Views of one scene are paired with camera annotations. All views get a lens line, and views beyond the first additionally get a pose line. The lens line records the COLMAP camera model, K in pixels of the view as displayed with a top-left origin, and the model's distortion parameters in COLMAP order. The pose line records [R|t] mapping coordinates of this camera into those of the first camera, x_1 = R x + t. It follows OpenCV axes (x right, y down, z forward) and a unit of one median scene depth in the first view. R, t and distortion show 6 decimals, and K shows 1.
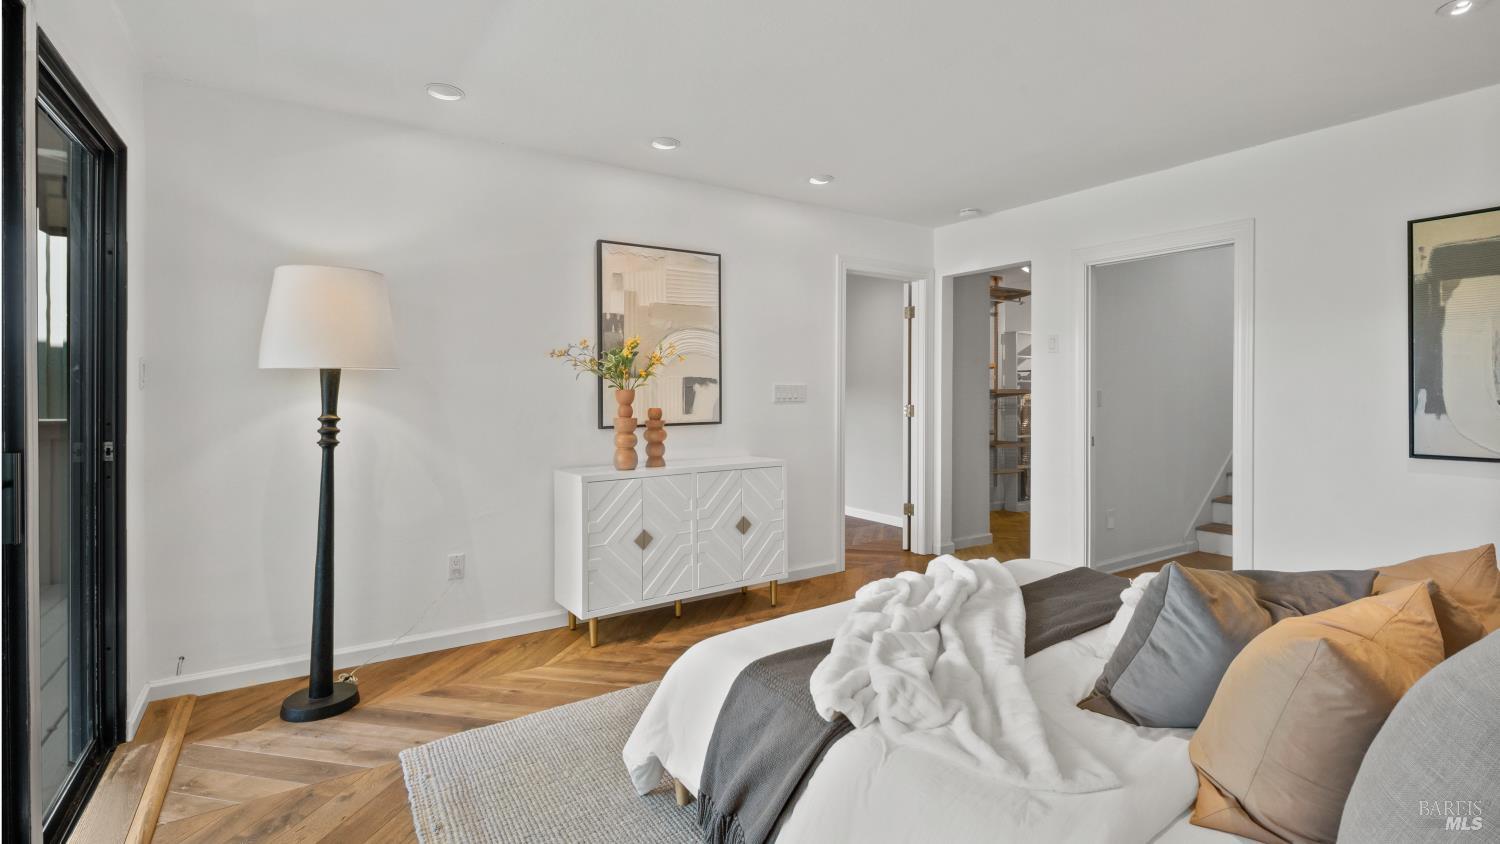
lens RADIAL K [[678.4, 0, 747.7], [0, 678.4, 386.8], [0, 0, 1]] dist [-0.000787, -0.000739]
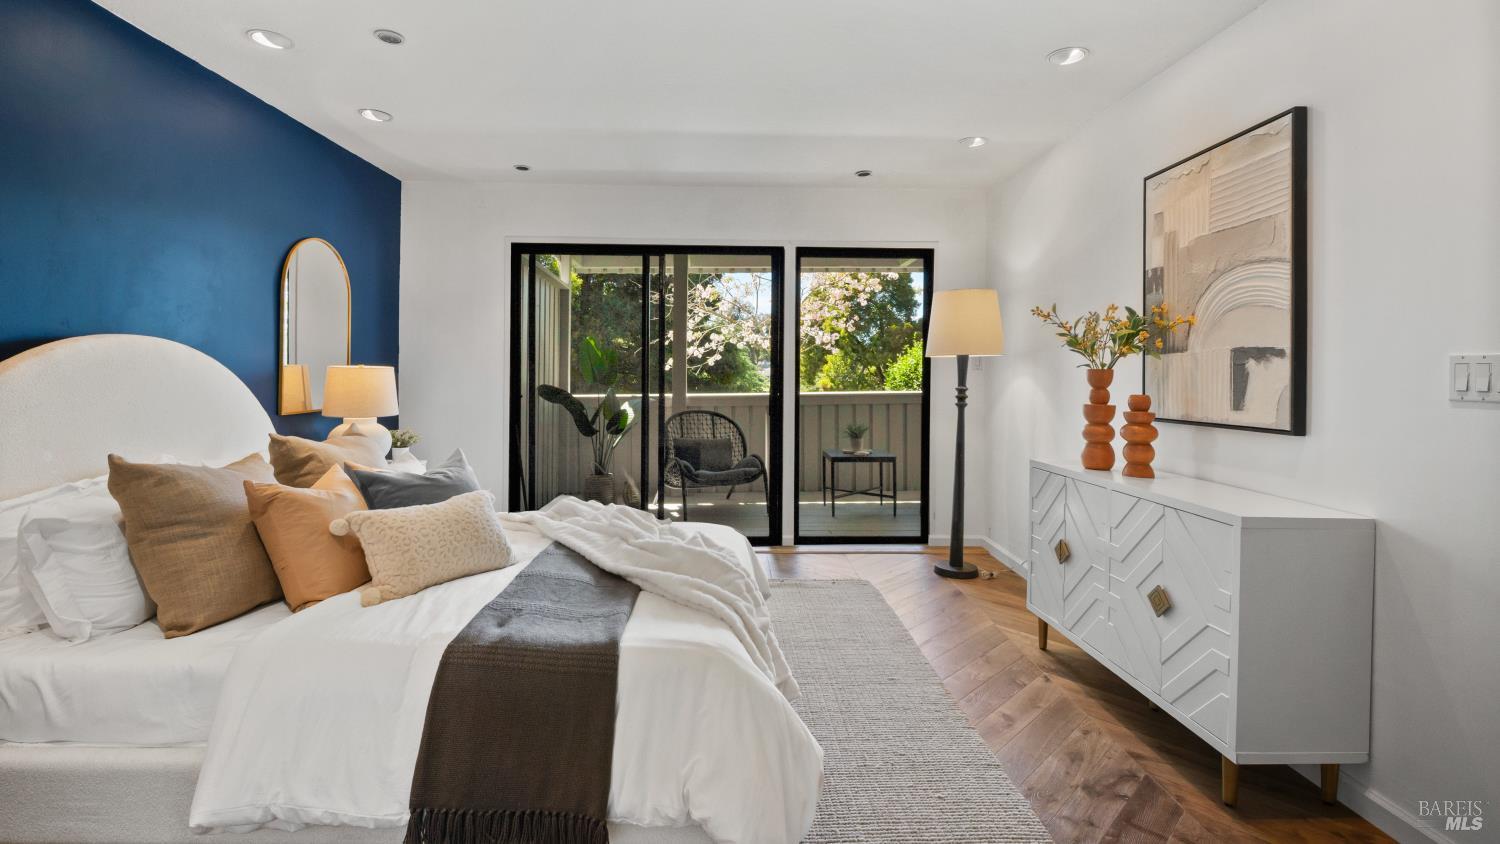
lens RADIAL K [[678.4, 0, 747.7], [0, 678.4, 386.8], [0, 0, 1]] dist [-0.000787, -0.000739]
pose [[-0.531213, 0.009012, -0.847191, 0.679163], [-0.013675, 0.999722, 0.019210, 0.015074], [0.847128, 0.021790, -0.530942, 1.020292]]
